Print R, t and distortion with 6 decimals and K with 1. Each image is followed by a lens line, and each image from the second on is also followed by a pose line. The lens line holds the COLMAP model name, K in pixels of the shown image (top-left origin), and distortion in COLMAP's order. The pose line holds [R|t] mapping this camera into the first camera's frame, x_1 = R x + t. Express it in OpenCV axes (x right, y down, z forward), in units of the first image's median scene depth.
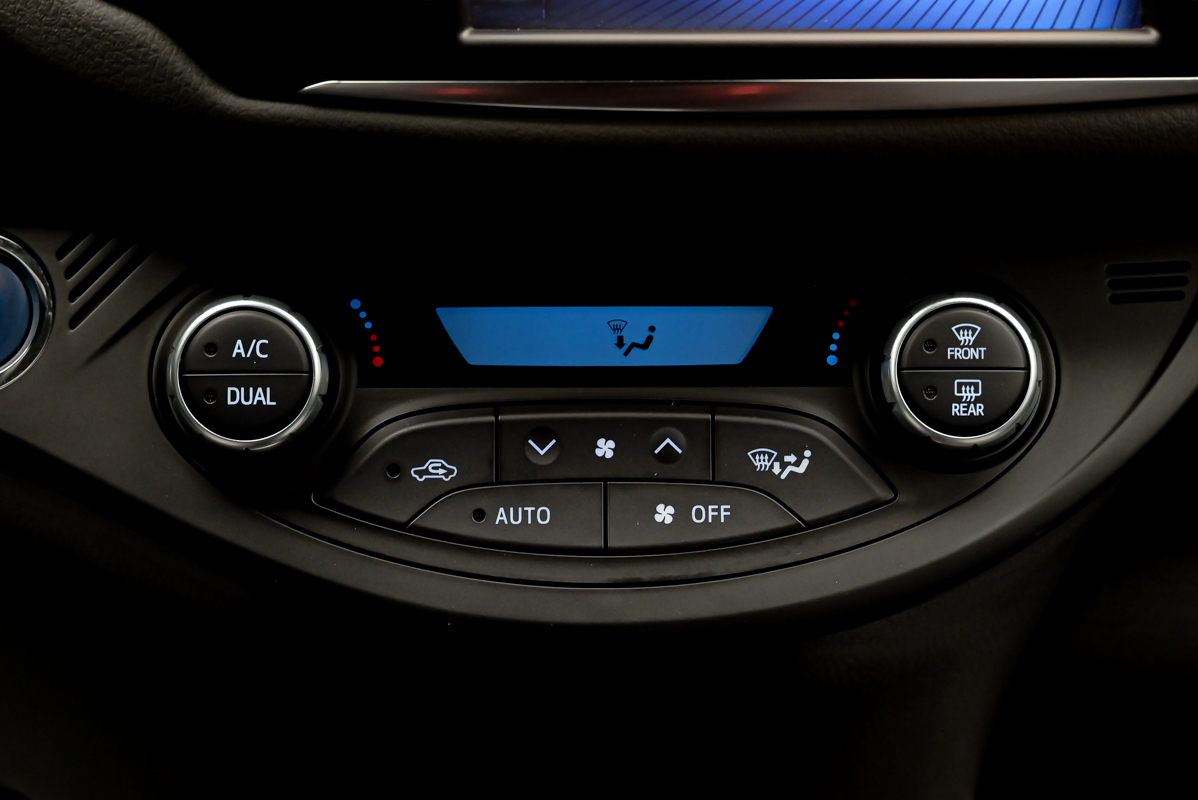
lens RADIAL K [[2596.8, 0, 599.0], [0, 2596.8, 400.0], [0, 0, 1]] dist [-0.020212, -0.056910]
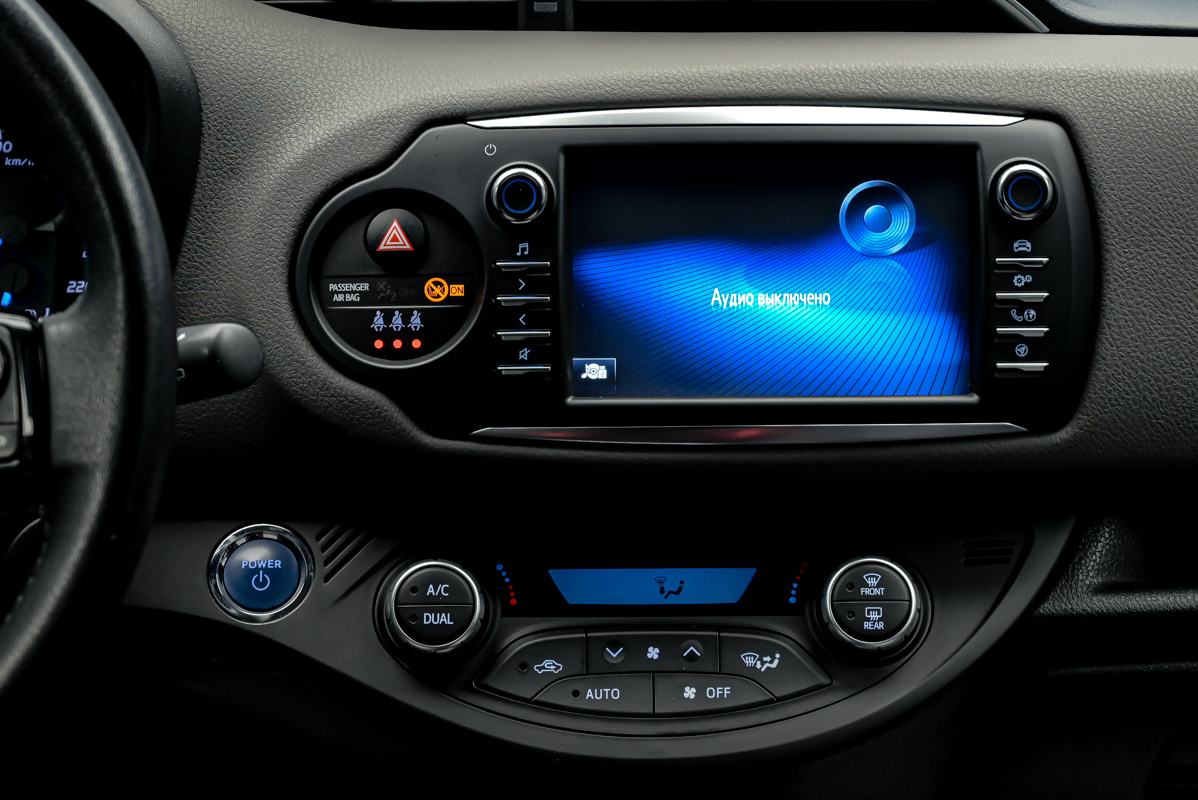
lens RADIAL K [[2452.8, 0, 599.0], [0, 2452.8, 400.0], [0, 0, 1]] dist [-0.008528, -0.003794]
pose [[0.999738, -0.005130, -0.022294, 0.003537], [0.001388, 0.986337, -0.164737, 0.116184], [0.022835, 0.164663, 0.986085, -0.547130]]
